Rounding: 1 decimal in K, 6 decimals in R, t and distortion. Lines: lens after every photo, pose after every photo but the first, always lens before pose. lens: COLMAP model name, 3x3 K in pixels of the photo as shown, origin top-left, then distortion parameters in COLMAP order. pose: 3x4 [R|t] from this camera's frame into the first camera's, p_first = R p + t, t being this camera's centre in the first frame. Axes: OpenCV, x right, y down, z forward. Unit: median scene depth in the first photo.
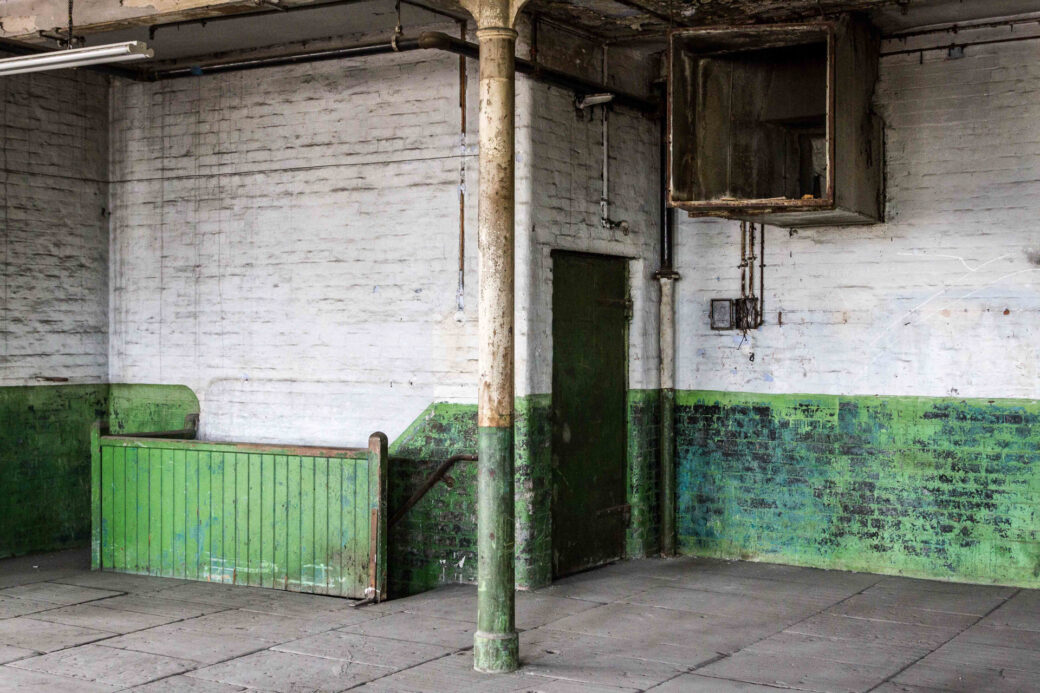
lens RADIAL K [[1243.2, 0, 489.0], [0, 1243.2, 348.9], [0, 0, 1]] dist [0.004285, -0.007925]
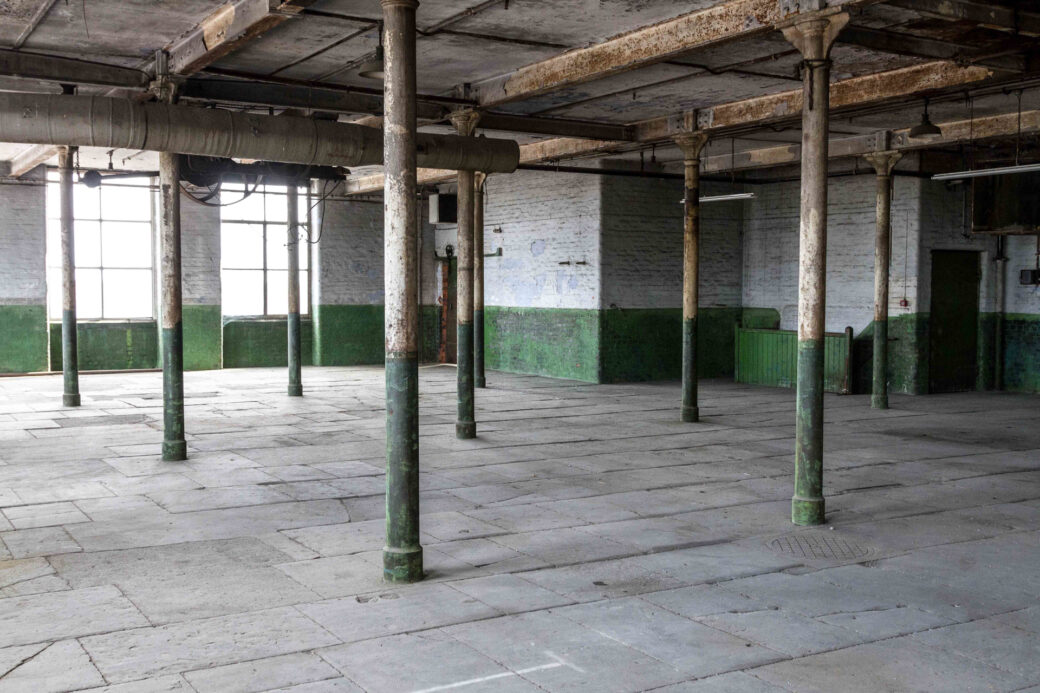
lens RADIAL K [[1134.6, 0, 520.3], [0, 1134.6, 323.7], [0, 0, 1]] dist [0.039131, 0.012393]
pose [[0.882680, 0.017301, -0.469656, 0.340163], [-0.005624, 0.999639, 0.026255, 0.005115], [0.469941, -0.020534, 0.882459, -1.115969]]
